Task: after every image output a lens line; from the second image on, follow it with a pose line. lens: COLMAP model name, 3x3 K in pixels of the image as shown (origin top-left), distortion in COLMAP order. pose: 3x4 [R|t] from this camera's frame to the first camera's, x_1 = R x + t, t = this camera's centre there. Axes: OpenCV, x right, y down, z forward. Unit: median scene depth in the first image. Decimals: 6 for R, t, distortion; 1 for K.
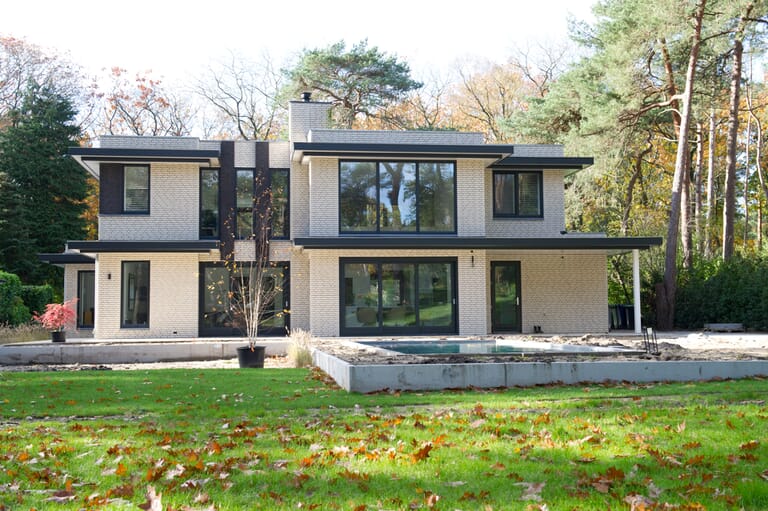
lens RADIAL K [[984.9, 0, 384.0], [0, 984.9, 255.5], [0, 0, 1]] dist [0.115089, 0.006381]
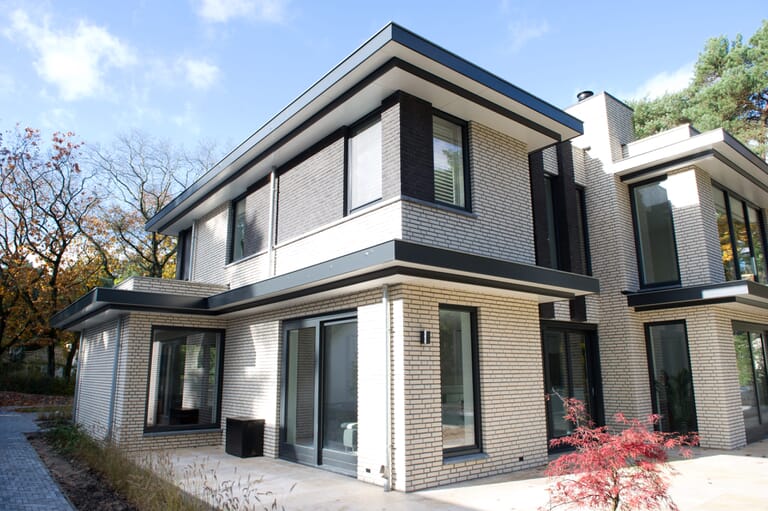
lens RADIAL K [[525.8, 0, 384.0], [0, 525.8, 255.5], [0, 0, 1]] dist [-0.051795, 0.001256]
pose [[0.858498, 0.116635, 0.499377, -0.394542], [-0.035170, 0.984890, -0.169570, 0.024440], [-0.511609, 0.128013, 0.849628, 0.780940]]
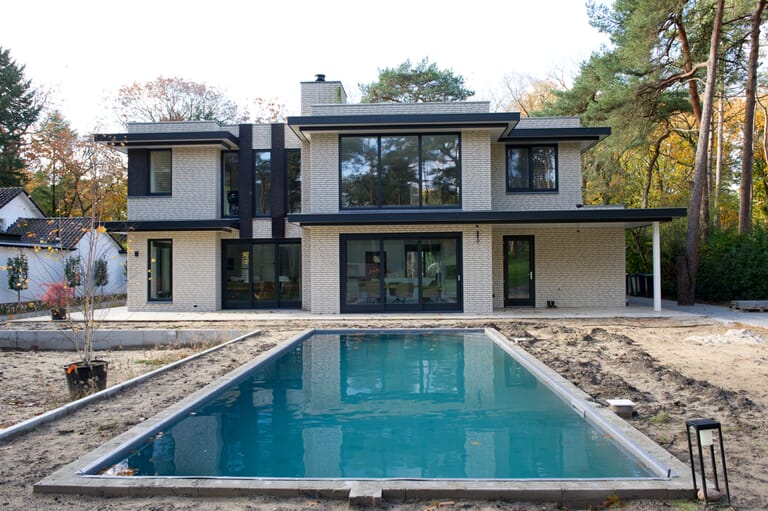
lens RADIAL K [[598.0, 0, 381.8], [0, 598.0, 257.3], [0, 0, 1]] dist [-0.014702, -0.008872]
pose [[0.984132, -0.003906, -0.177397, 0.097268], [0.011869, 0.998968, 0.043852, -0.000425], [0.177042, -0.045262, 0.983162, 0.394754]]
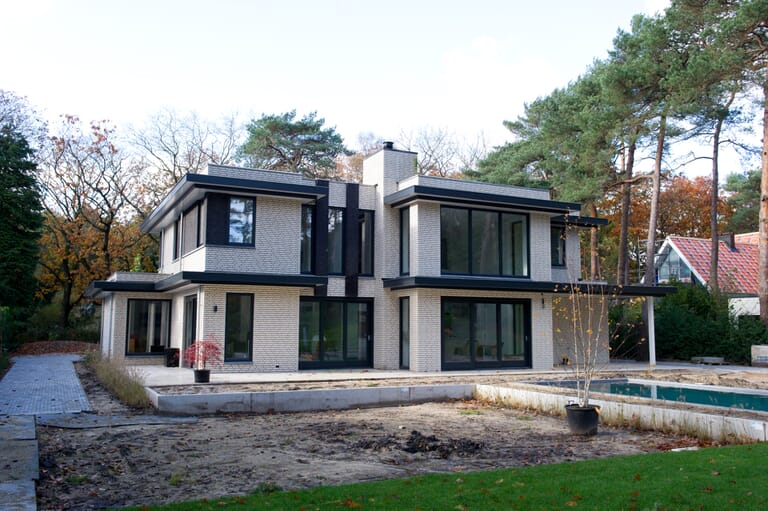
lens RADIAL K [[675.5, 0, 384.0], [0, 675.5, 260.1], [0, 0, 1]] dist [0.006224, 0.005215]
pose [[0.948713, 0.045859, 0.312795, -0.316682], [-0.033965, 0.998481, -0.043372, -0.003291], [-0.314309, 0.030524, 0.948830, 0.307994]]
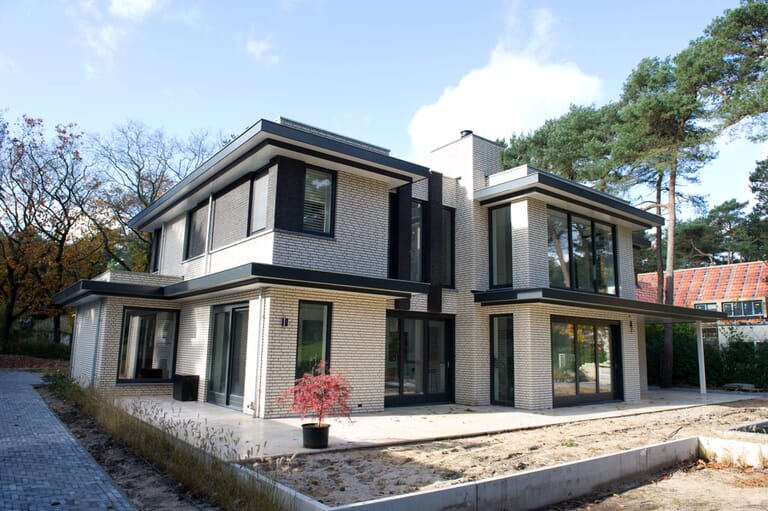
lens RADIAL K [[534.1, 0, 384.6], [0, 534.1, 258.7], [0, 0, 1]] dist [-0.046757, -0.001048]
pose [[0.866075, 0.111802, 0.487252, -0.382604], [-0.062204, 0.991197, -0.116870, 0.015919], [-0.496029, 0.070909, 0.865406, 0.630559]]
